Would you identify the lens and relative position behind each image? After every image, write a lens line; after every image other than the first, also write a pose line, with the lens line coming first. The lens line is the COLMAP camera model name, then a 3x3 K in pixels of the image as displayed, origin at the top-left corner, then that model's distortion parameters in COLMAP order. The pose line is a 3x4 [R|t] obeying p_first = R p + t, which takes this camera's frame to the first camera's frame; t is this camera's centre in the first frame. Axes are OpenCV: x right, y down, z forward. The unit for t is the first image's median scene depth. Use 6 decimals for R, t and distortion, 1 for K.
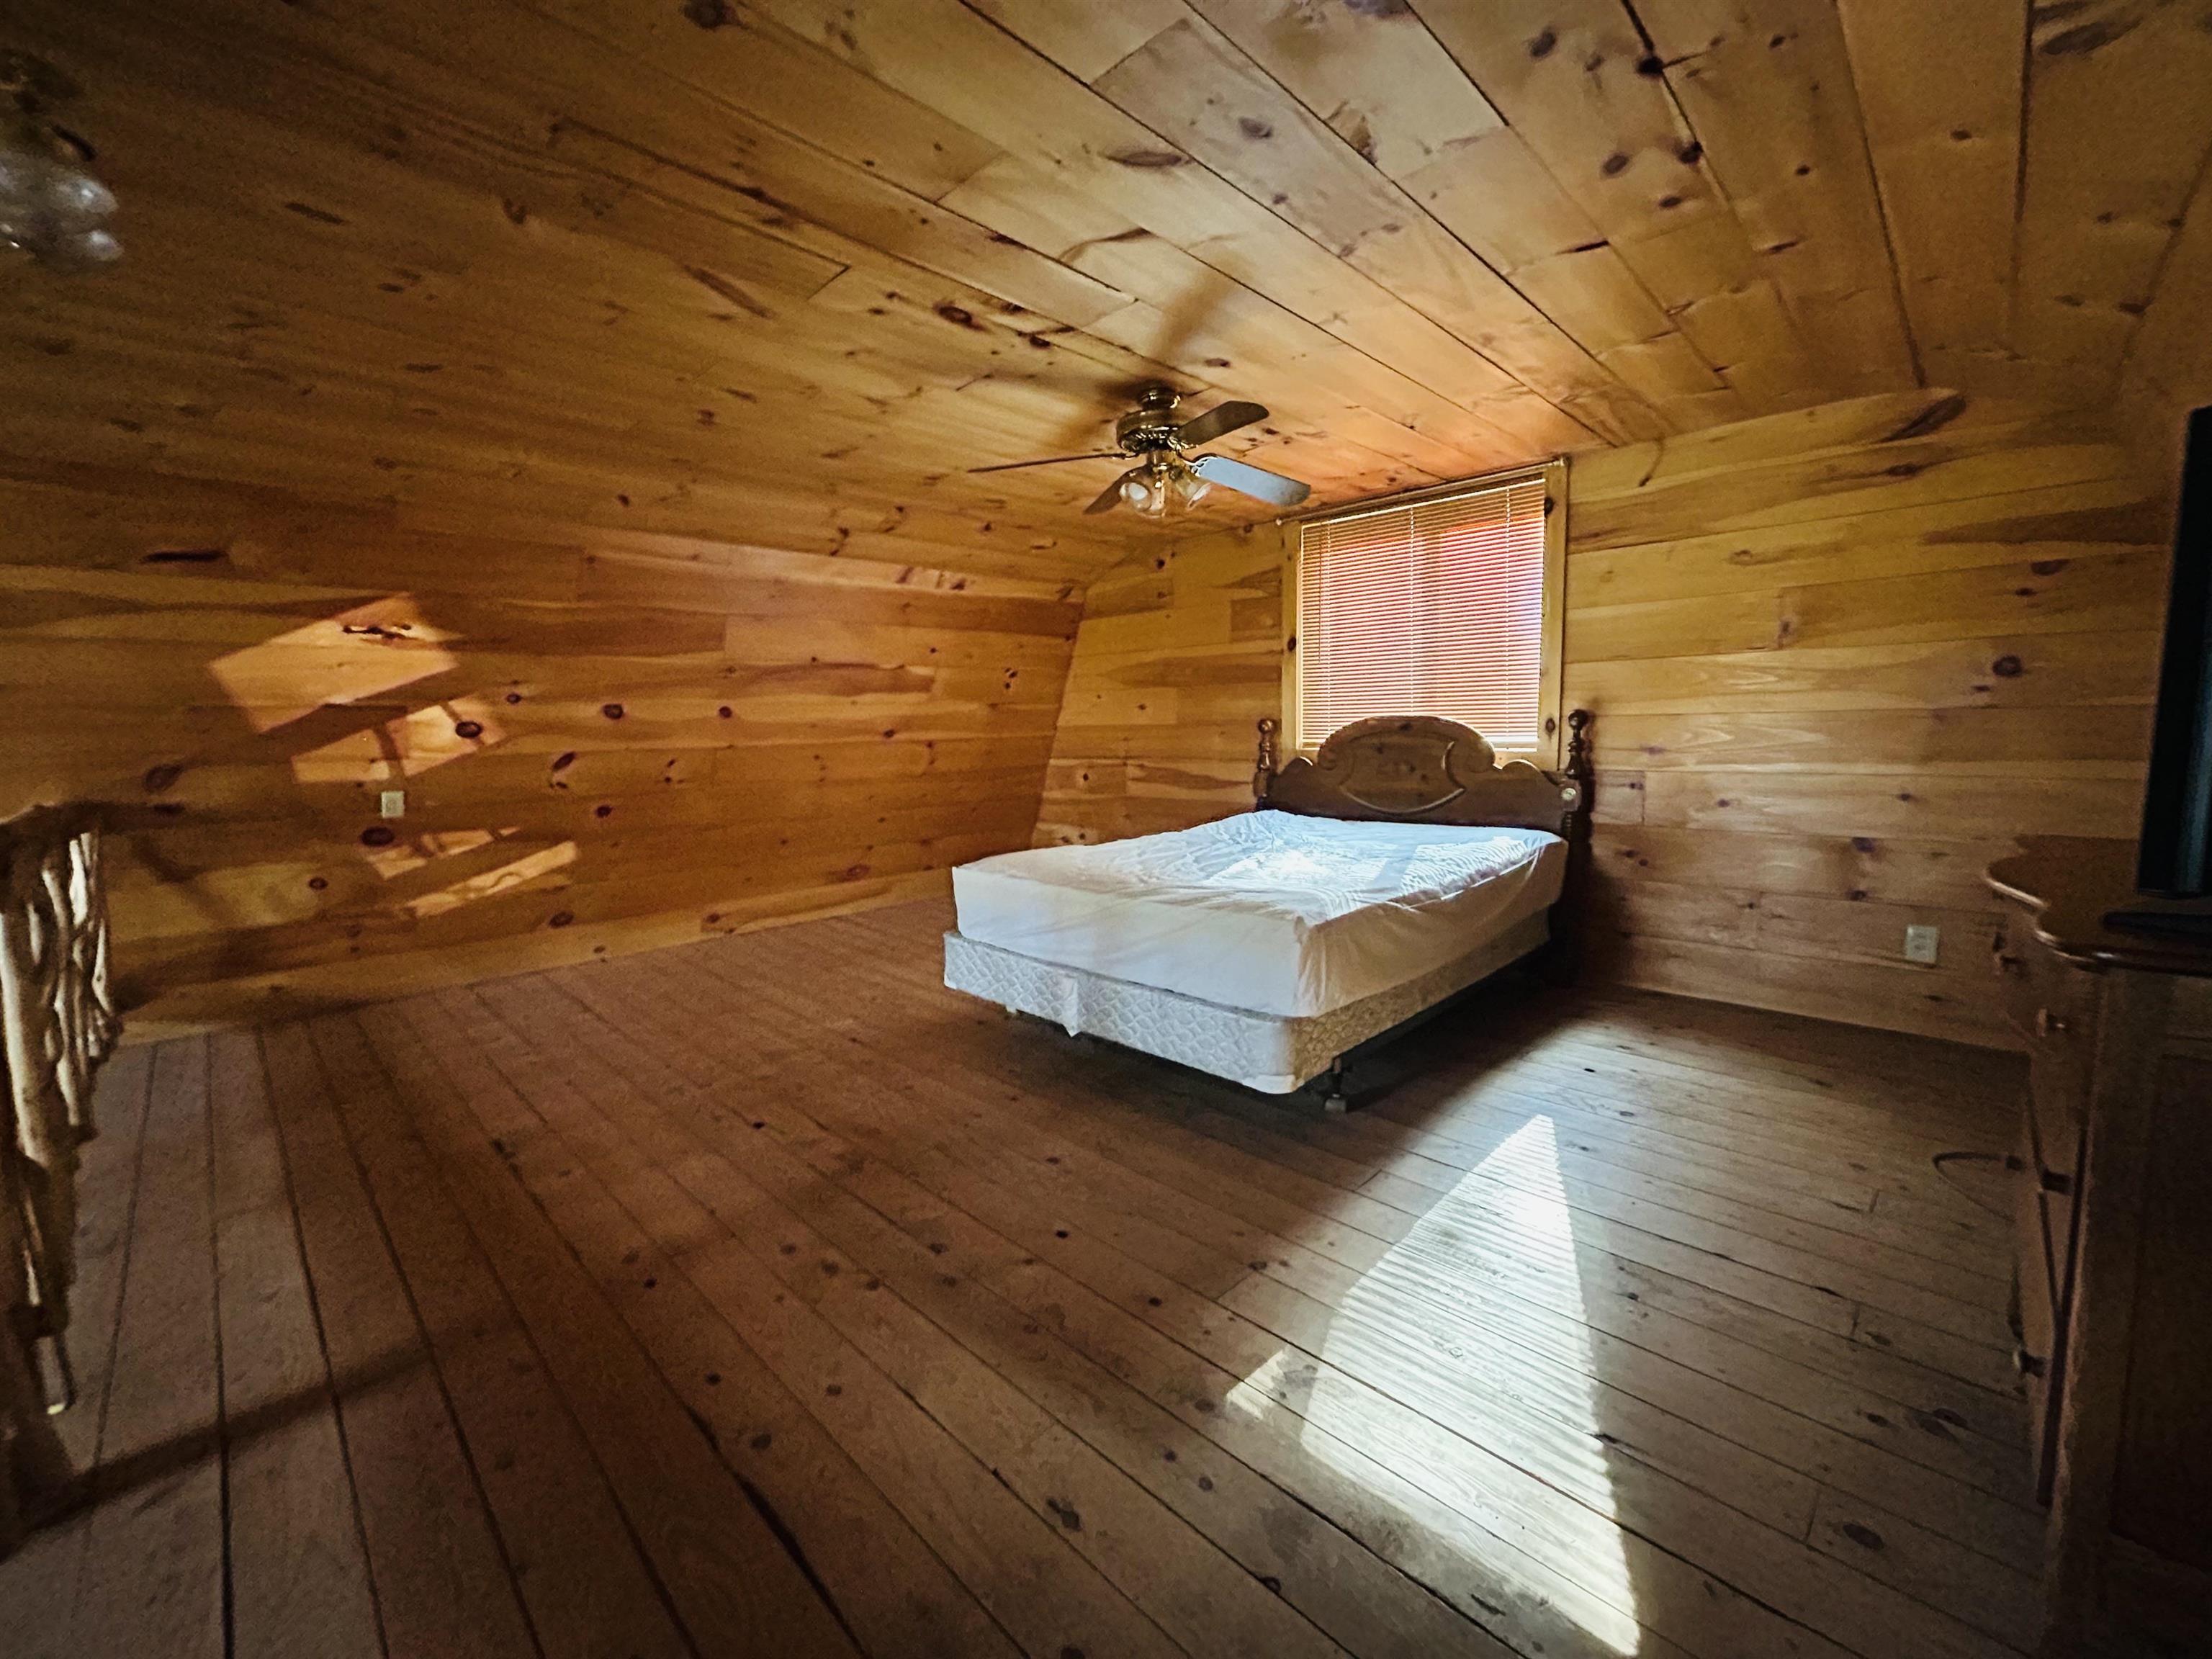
lens RADIAL K [[892.5, 0, 1101.2], [0, 892.5, 824.3], [0, 0, 1]] dist [-0.000864, -0.000130]
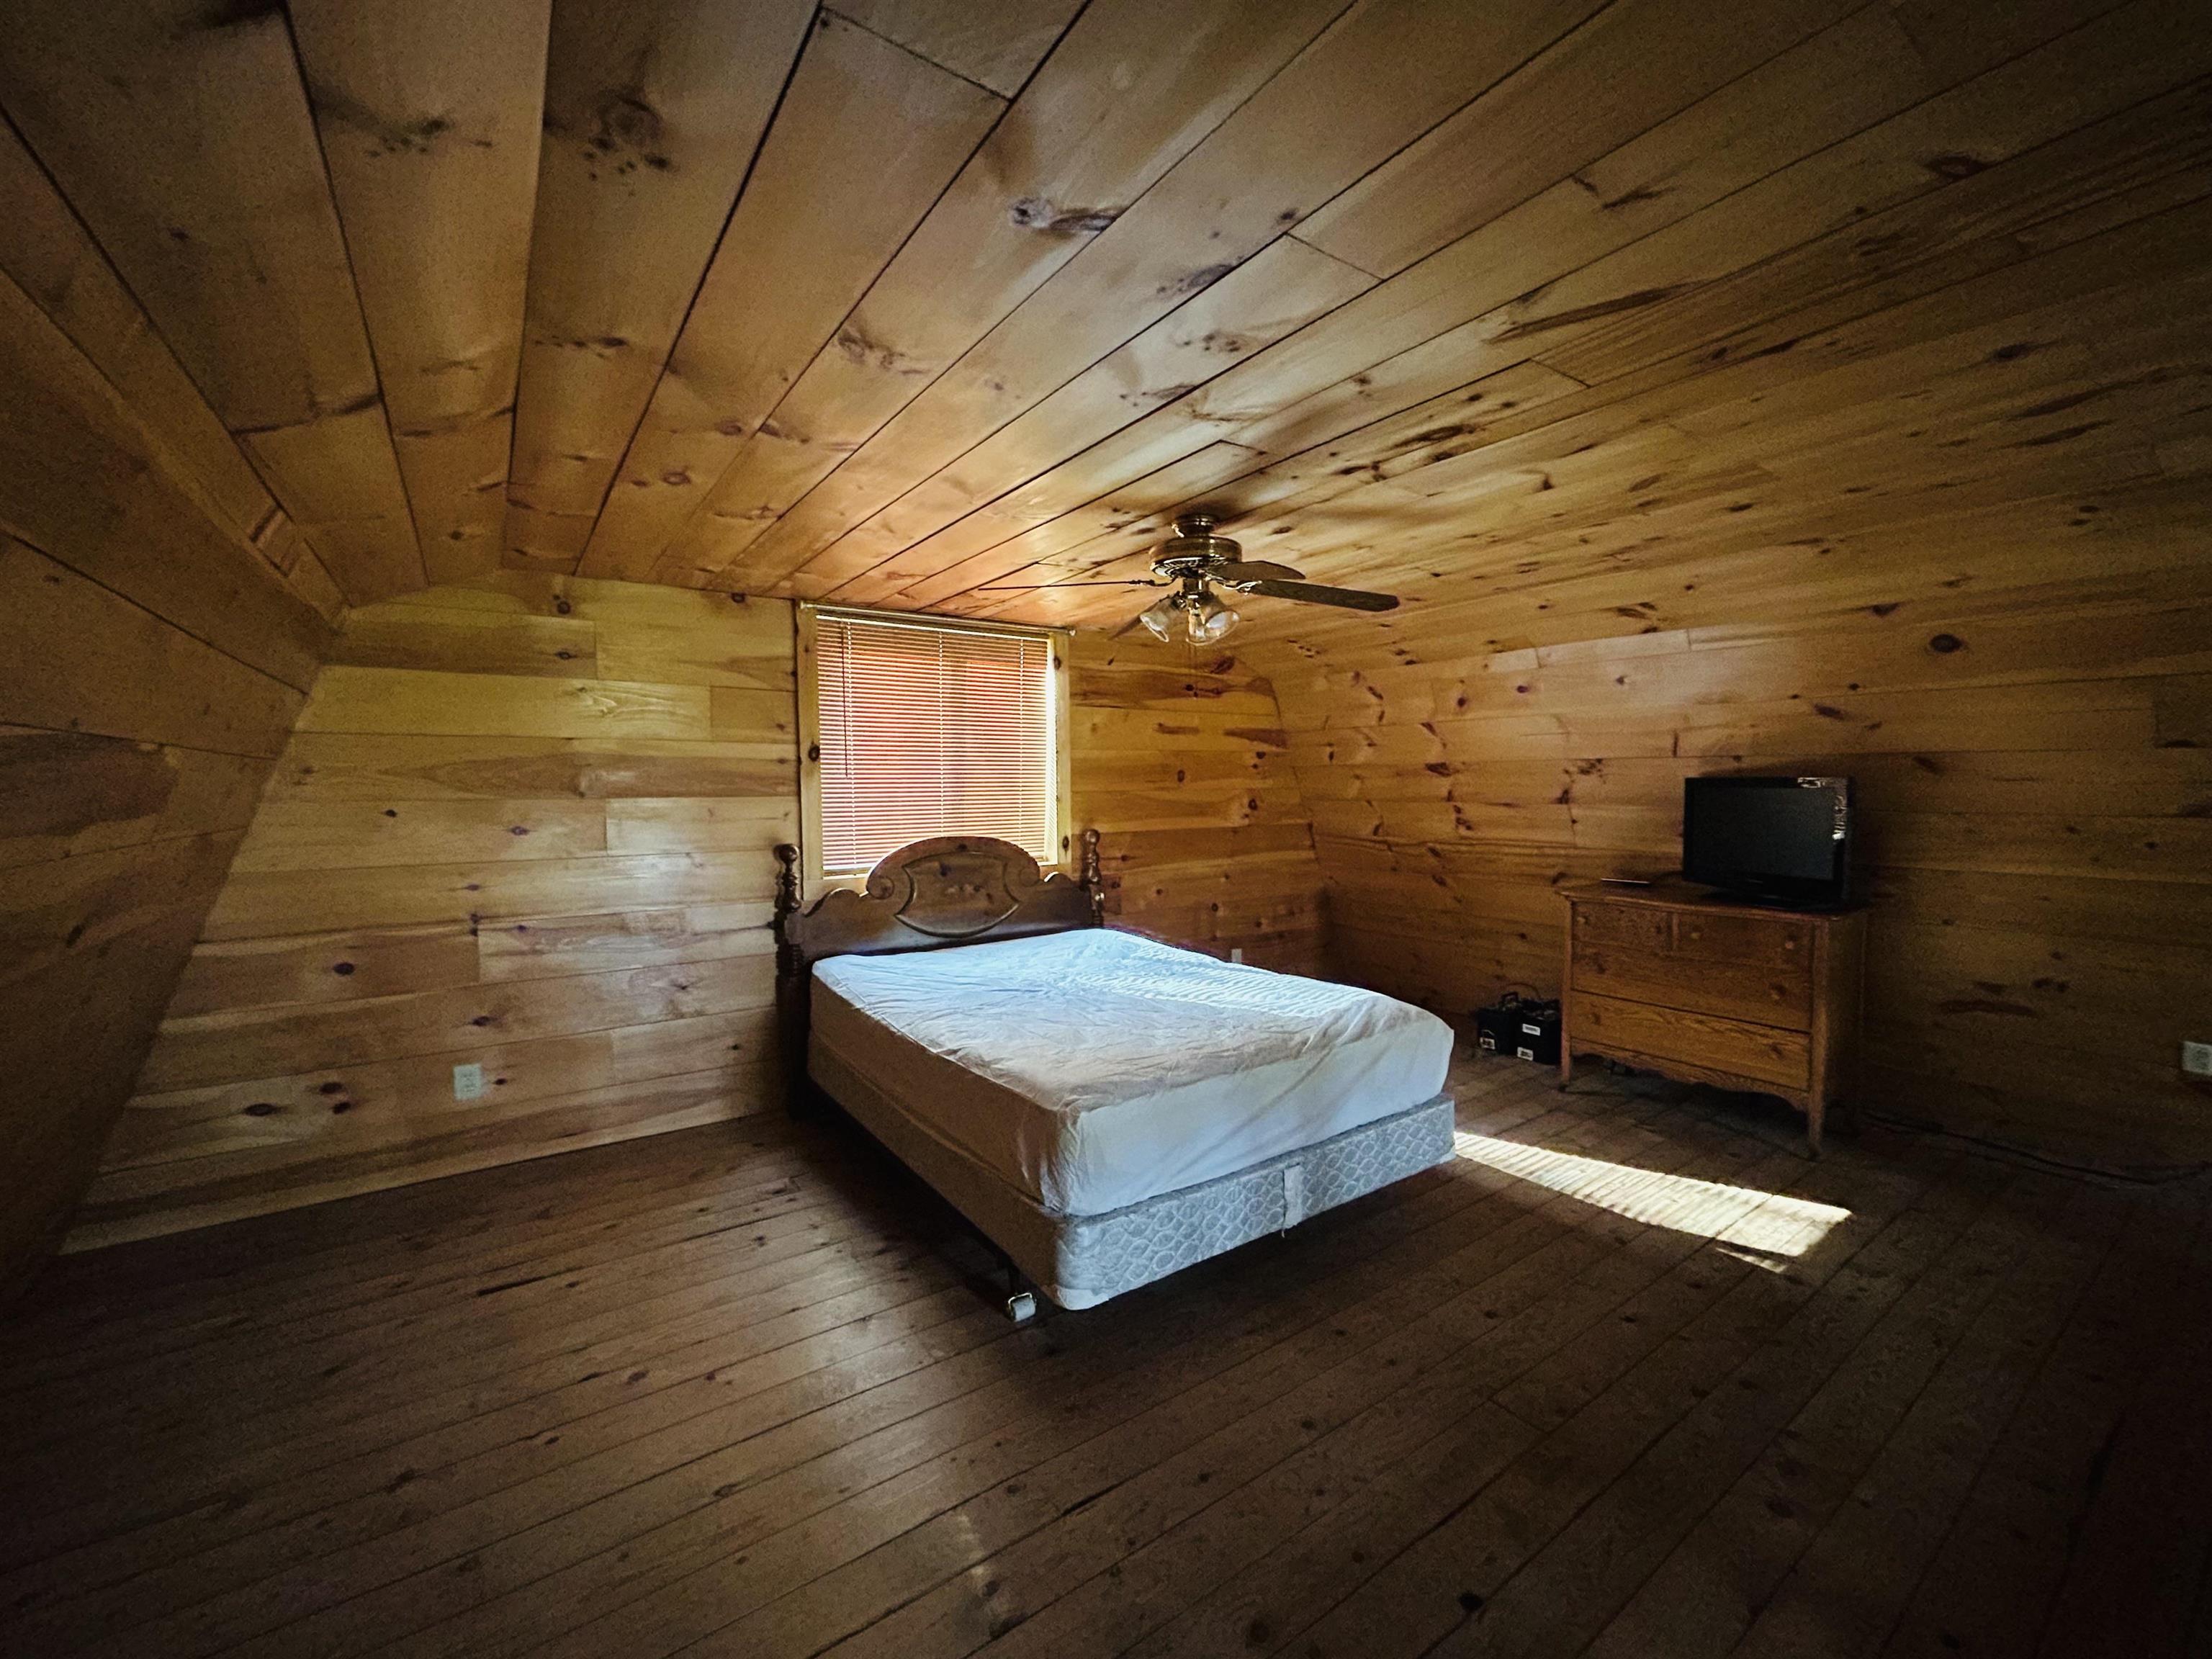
lens RADIAL K [[892.5, 0, 1101.2], [0, 892.5, 824.3], [0, 0, 1]] dist [-0.000864, -0.000130]
pose [[0.175064, -0.023324, 0.984281, -0.710003], [0.113593, 0.993522, 0.003339, -0.140280], [-0.977982, 0.111222, 0.176579, 0.774217]]
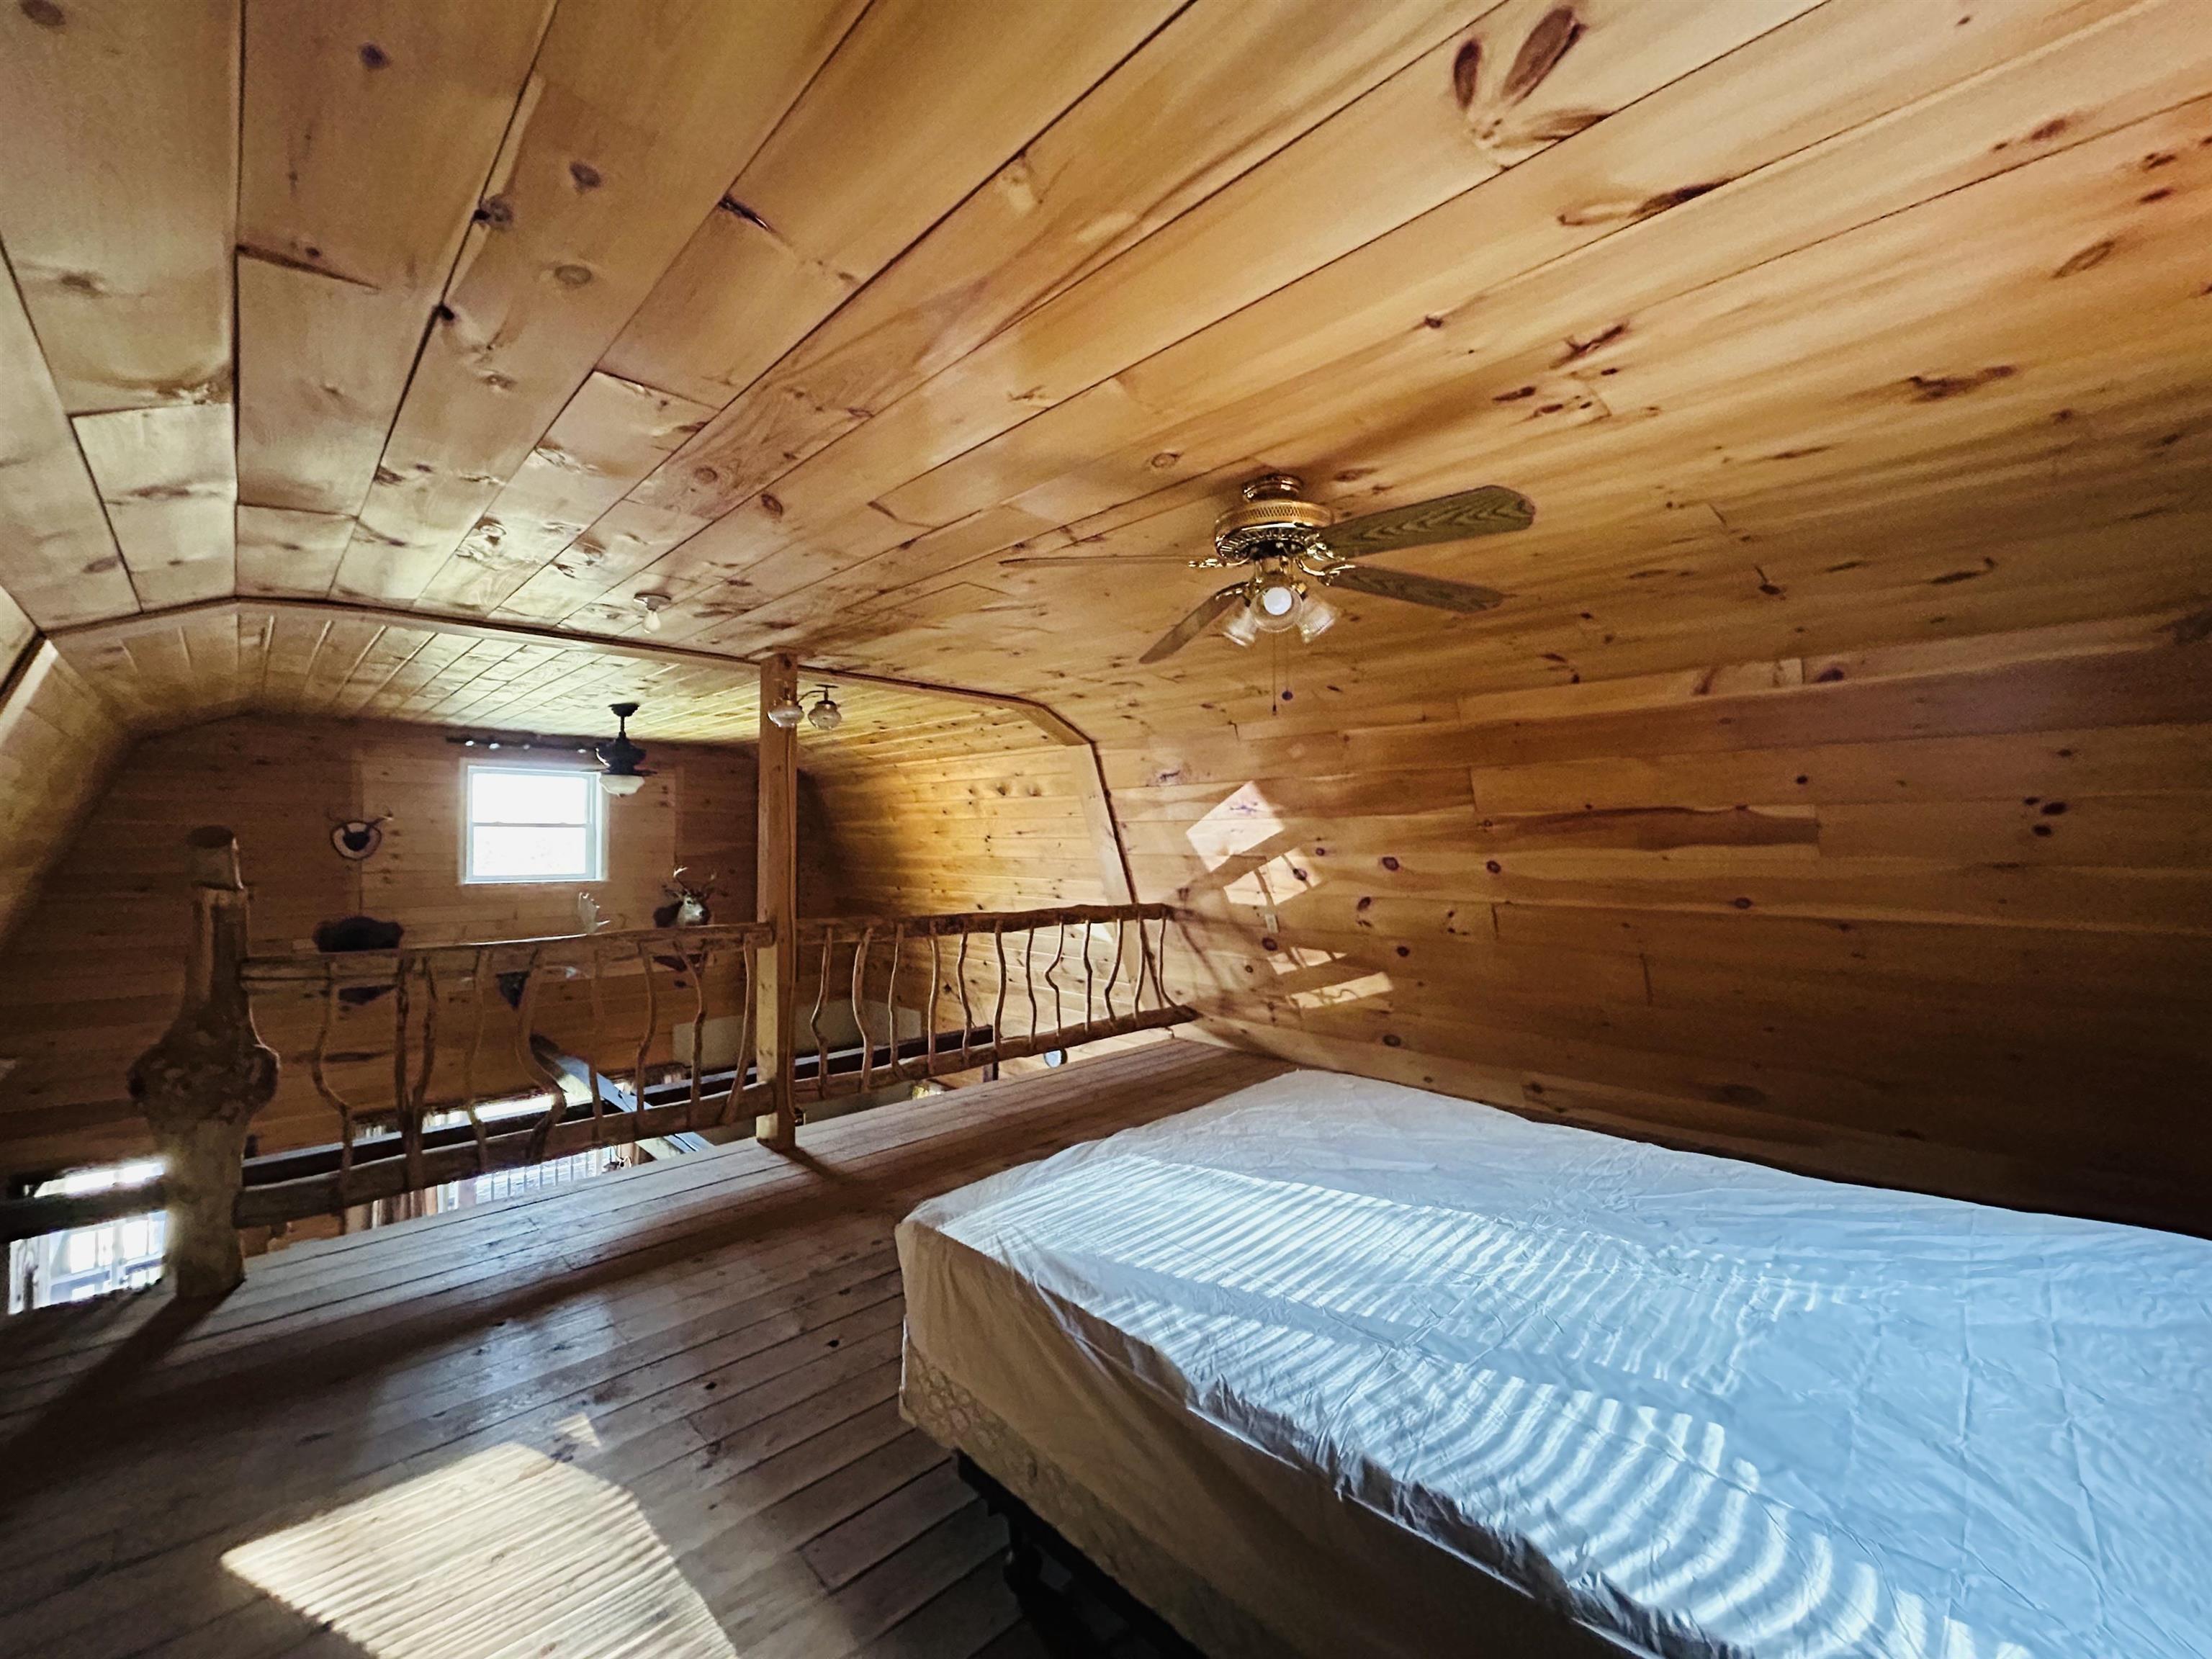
lens RADIAL K [[892.5, 0, 1101.2], [0, 892.5, 824.3], [0, 0, 1]] dist [-0.000864, -0.000130]
pose [[-0.016883, 0.003559, -0.999851, 0.638269], [-0.110825, 0.993825, 0.005409, -0.156226], [0.993697, 0.110899, -0.016385, 0.724391]]
